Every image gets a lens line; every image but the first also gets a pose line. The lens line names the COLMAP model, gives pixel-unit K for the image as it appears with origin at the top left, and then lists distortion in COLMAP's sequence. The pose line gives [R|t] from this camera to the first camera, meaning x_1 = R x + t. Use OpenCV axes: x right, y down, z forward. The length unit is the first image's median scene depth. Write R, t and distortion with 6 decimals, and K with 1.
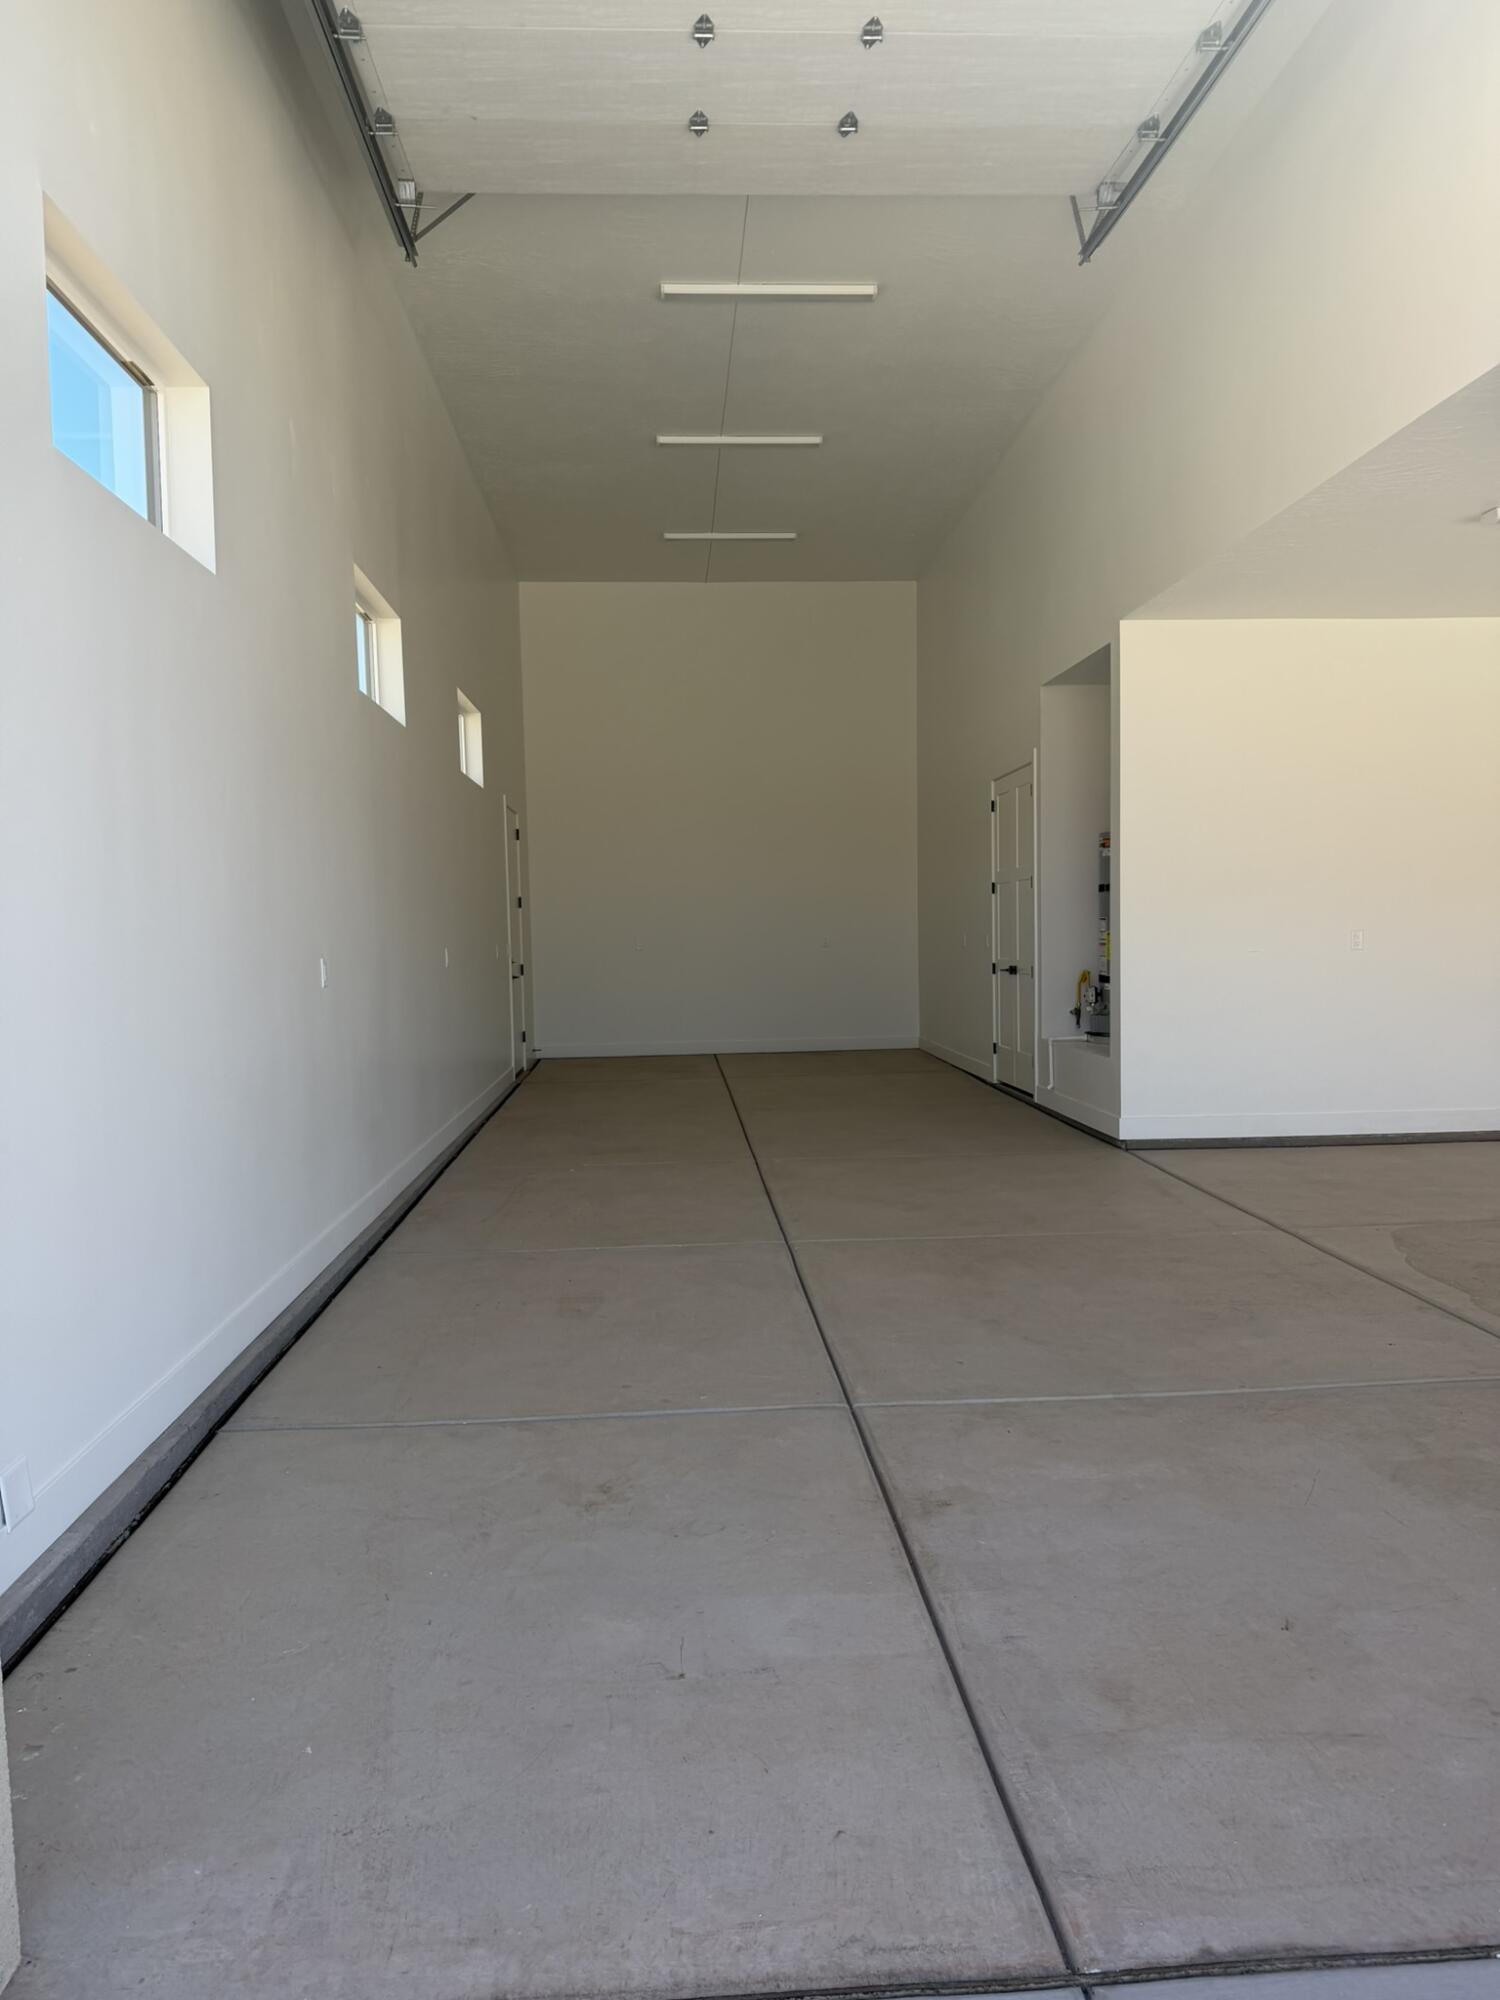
lens RADIAL K [[1416.3, 0, 745.8], [0, 1416.3, 1011.4], [0, 0, 1]] dist [0.030392, -0.045634]
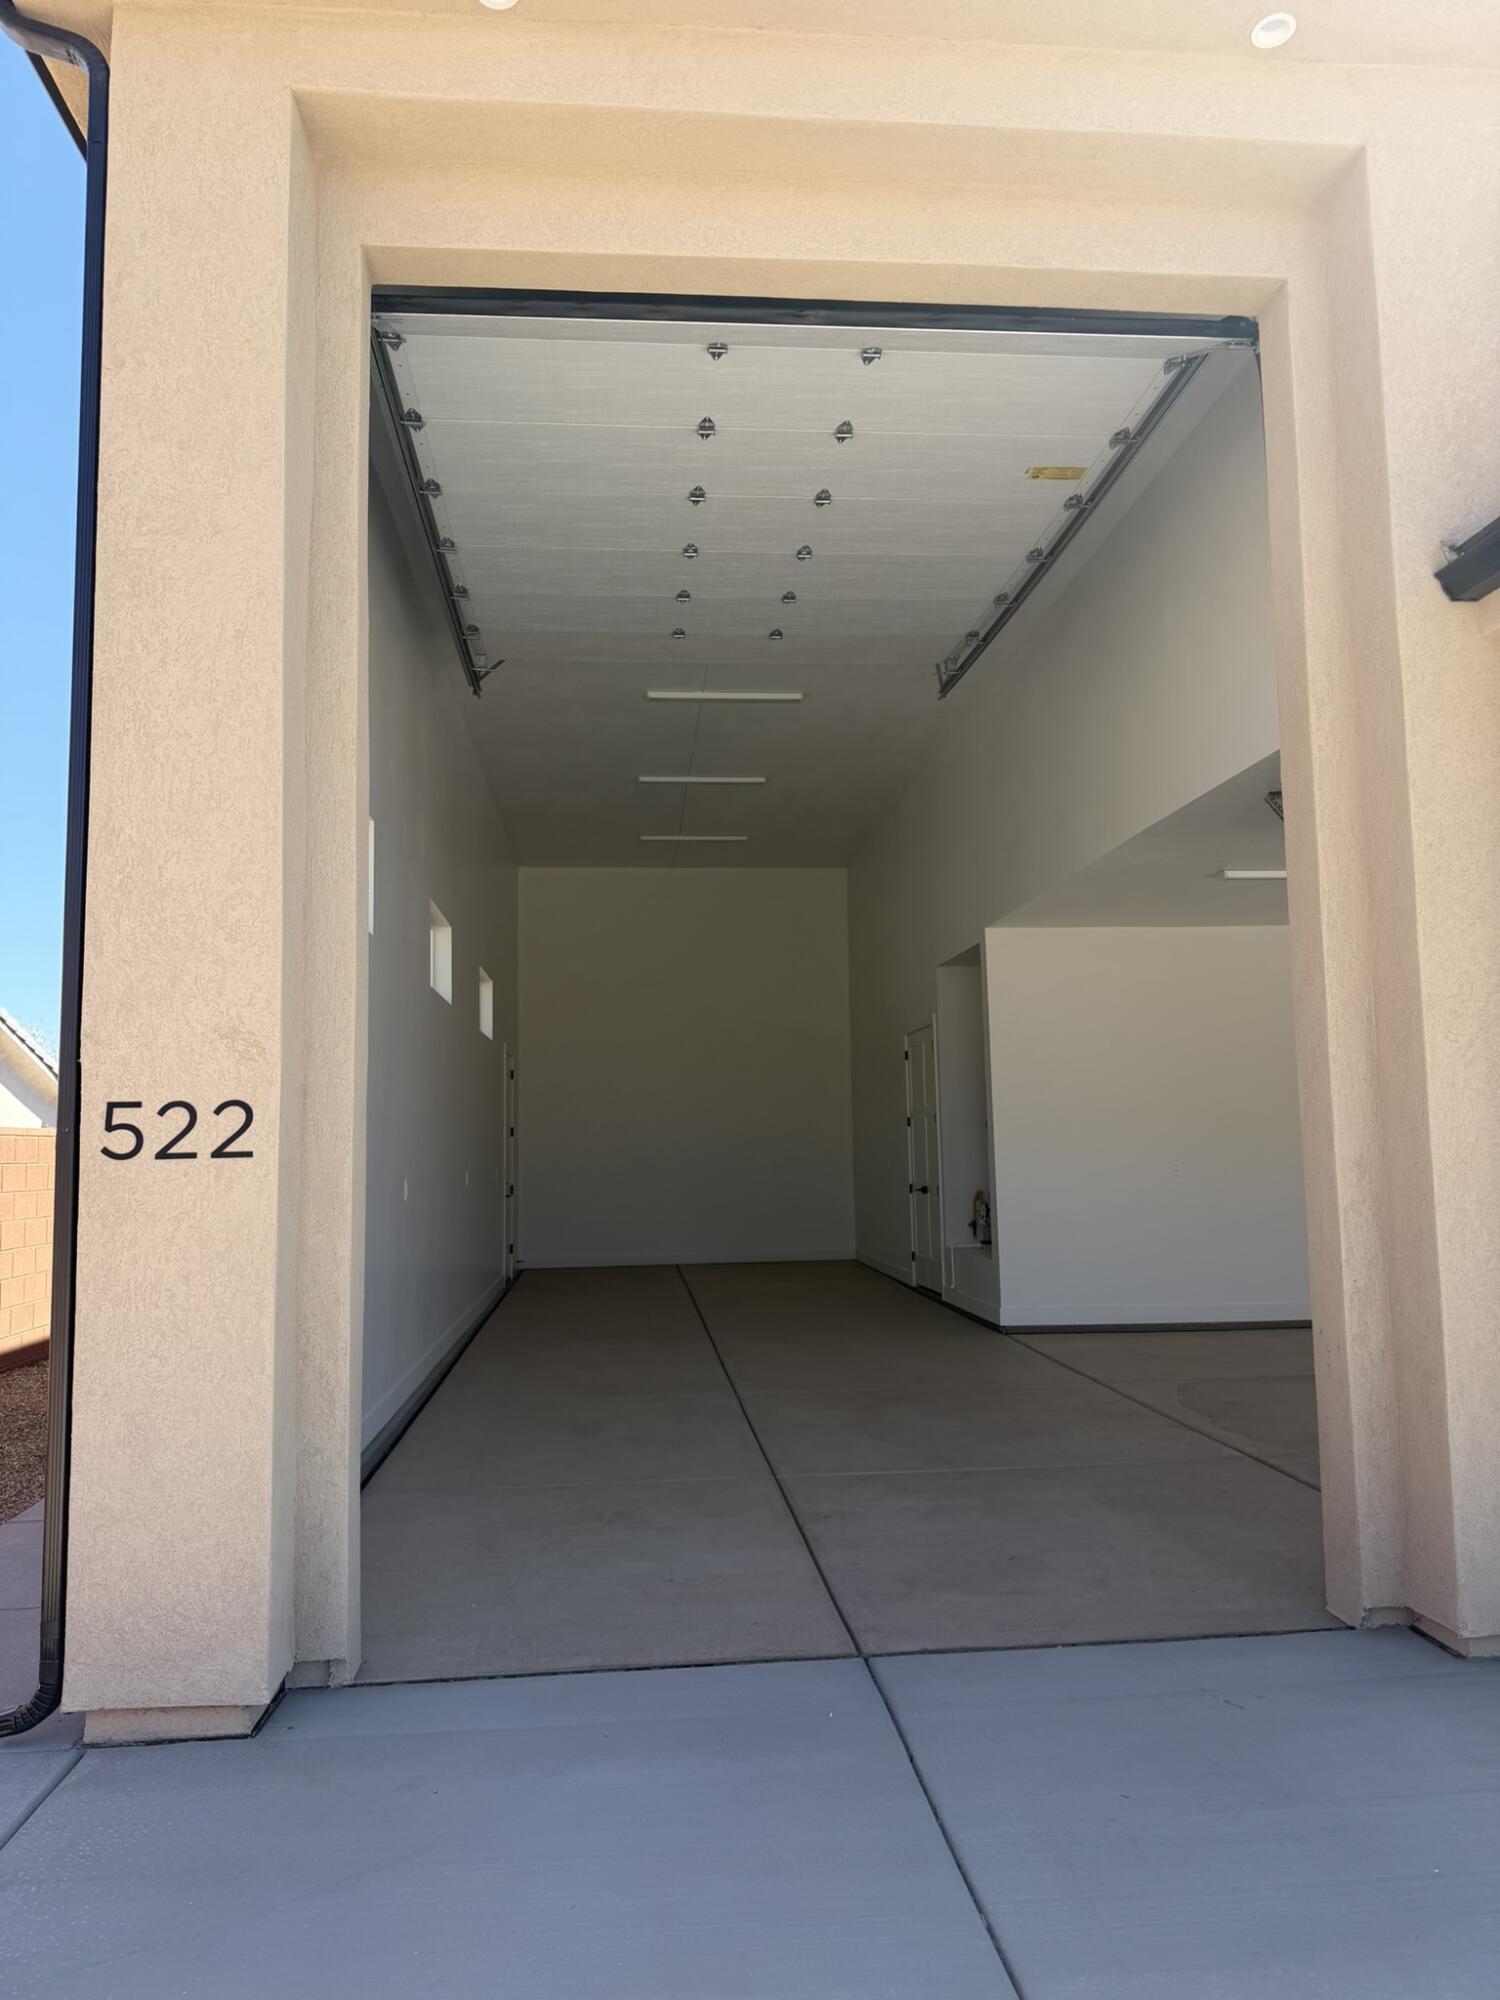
lens RADIAL K [[1416.3, 0, 750.6], [0, 1416.3, 1005.1], [0, 0, 1]] dist [0.030392, -0.045634]
pose [[0.999418, 0.005296, 0.033688, -0.003171], [0.000153, 0.987161, -0.159728, 0.010492], [-0.034101, 0.159640, 0.986586, -0.284119]]
